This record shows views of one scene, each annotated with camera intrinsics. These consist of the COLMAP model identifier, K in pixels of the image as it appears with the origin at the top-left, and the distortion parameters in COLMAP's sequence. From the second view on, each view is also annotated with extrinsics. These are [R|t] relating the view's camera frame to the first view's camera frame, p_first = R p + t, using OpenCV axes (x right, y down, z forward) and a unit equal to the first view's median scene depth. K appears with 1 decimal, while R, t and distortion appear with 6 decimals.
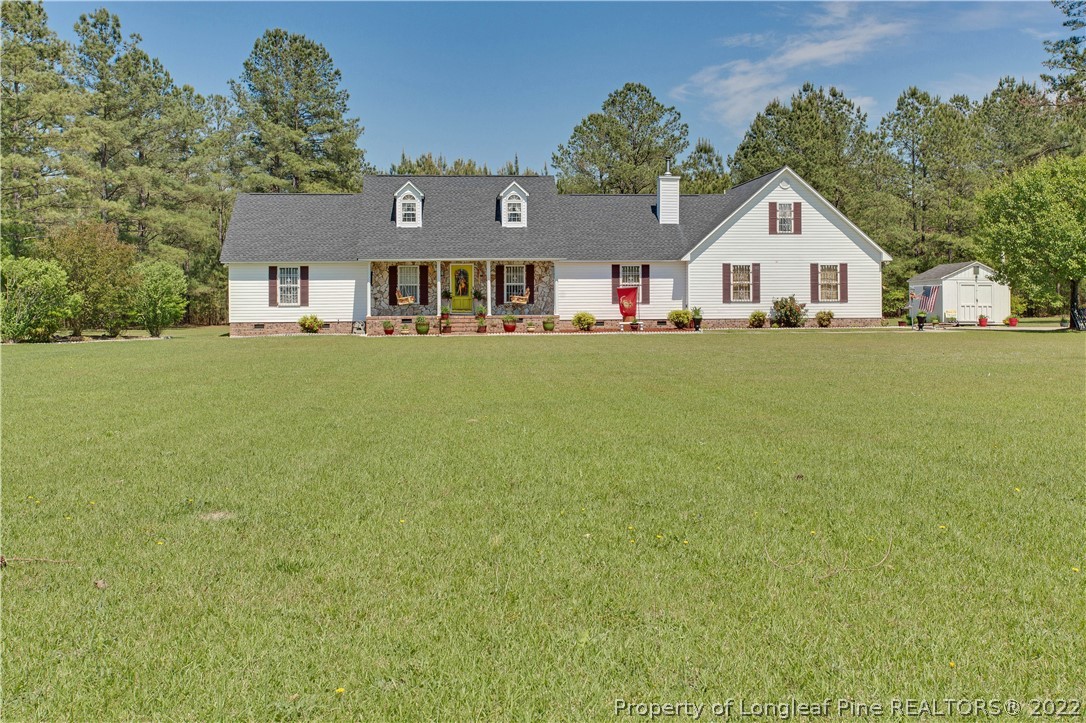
lens RADIAL K [[1209.2, 0, 541.4], [0, 1209.2, 314.8], [0, 0, 1]] dist [0.062293, 0.008613]
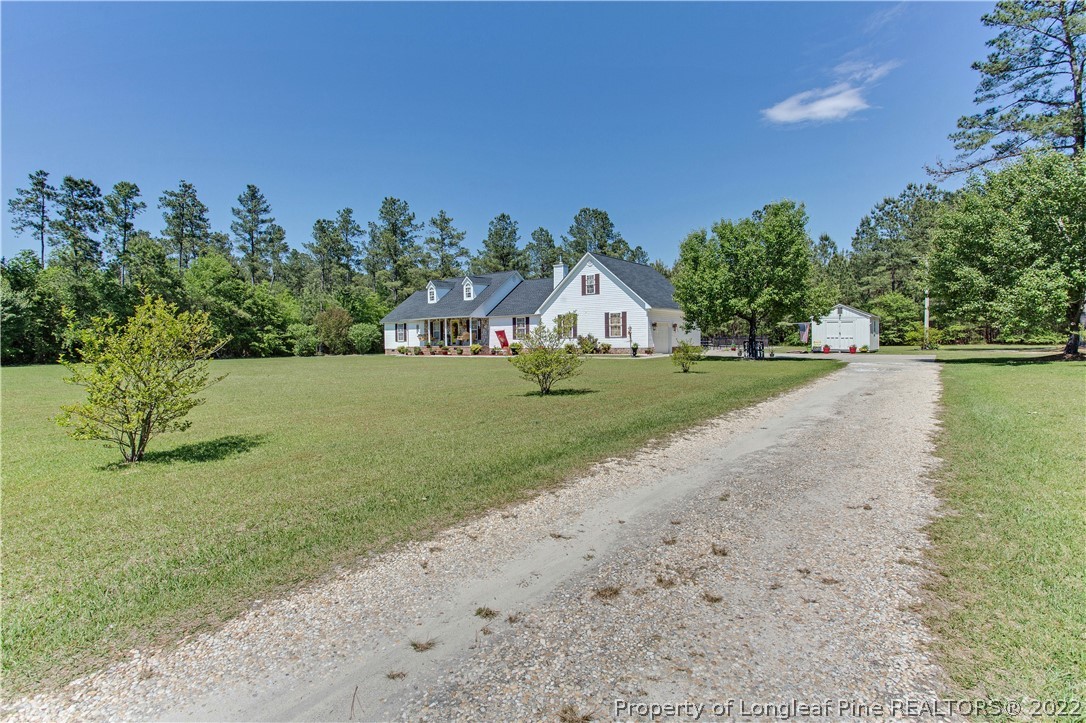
lens RADIAL K [[540.0, 0, 537.5], [0, 540.0, 363.9], [0, 0, 1]] dist [-0.044514, 0.026689]
pose [[0.734246, 0.024863, -0.678428, 0.634988], [0.005518, 0.999078, 0.042587, -0.006725], [0.678861, -0.035012, 0.733432, 0.435878]]
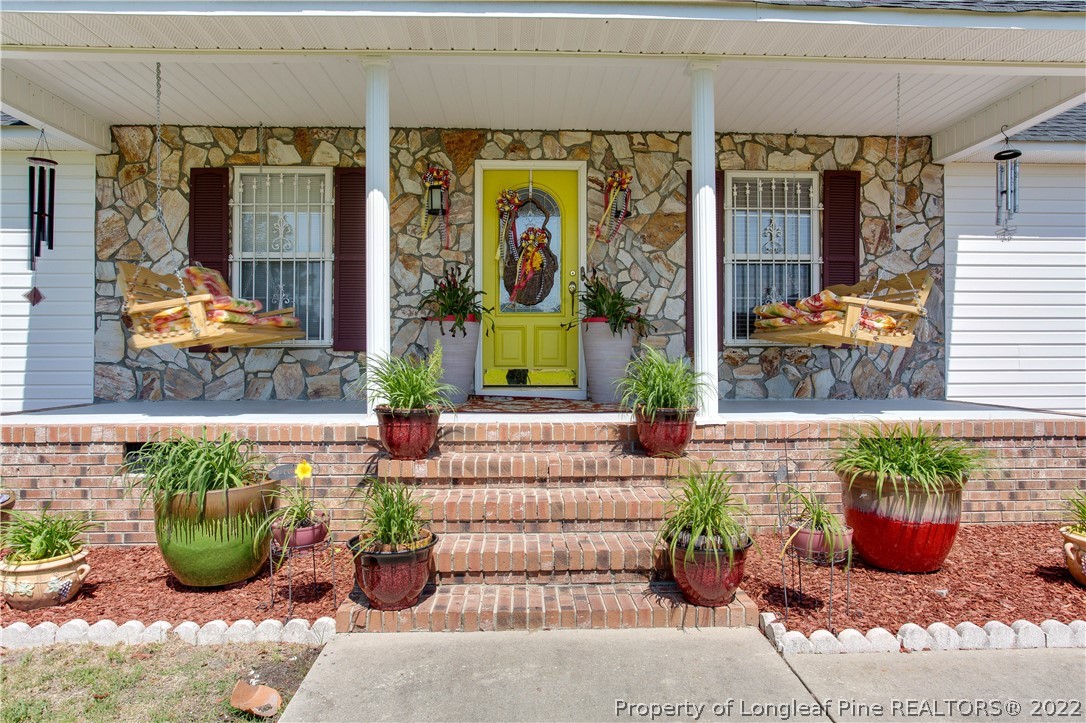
lens RADIAL K [[687.7, 0, 543.0], [0, 687.7, 361.5], [0, 0, 1]] dist [0.000148, 0.000005]
pose [[0.999031, 0.002759, -0.043916, -0.058131], [-0.003084, 0.999968, -0.007338, -0.005451], [0.043895, 0.007466, 0.999008, 0.870899]]
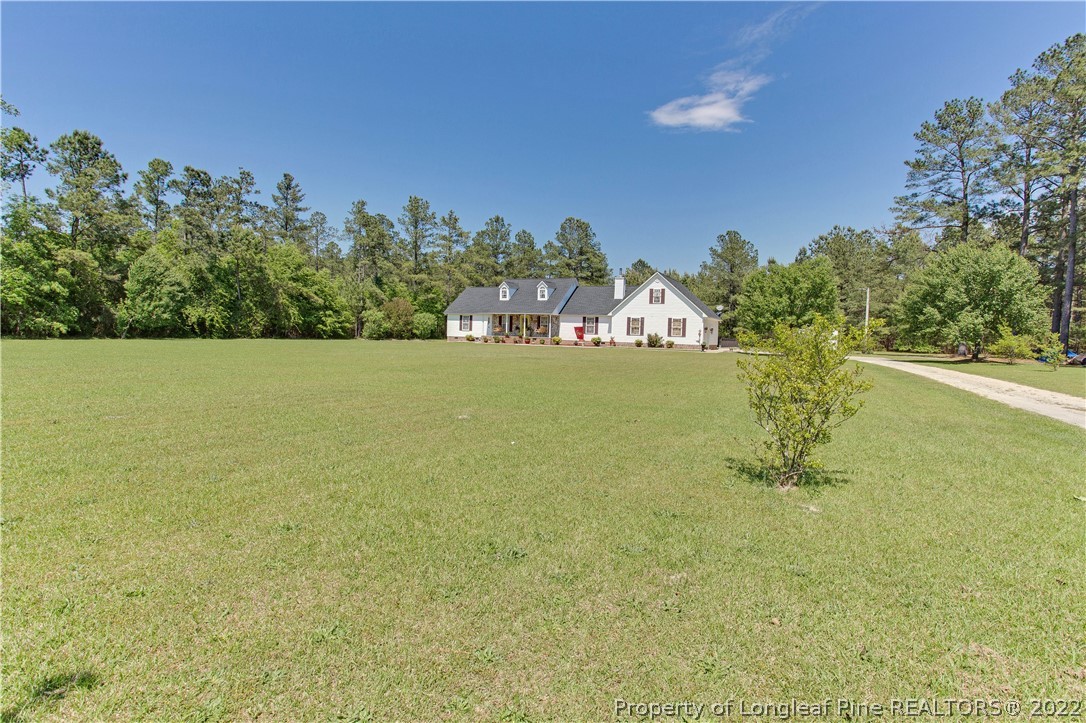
lens RADIAL K [[553.4, 0, 537.5], [0, 553.4, 370.1], [0, 0, 1]] dist [-0.043804, 0.027884]
pose [[0.853466, 0.065837, -0.516973, 0.534809], [-0.038021, 0.997211, 0.064227, -0.004710], [0.519760, -0.035160, 0.853589, 0.060122]]
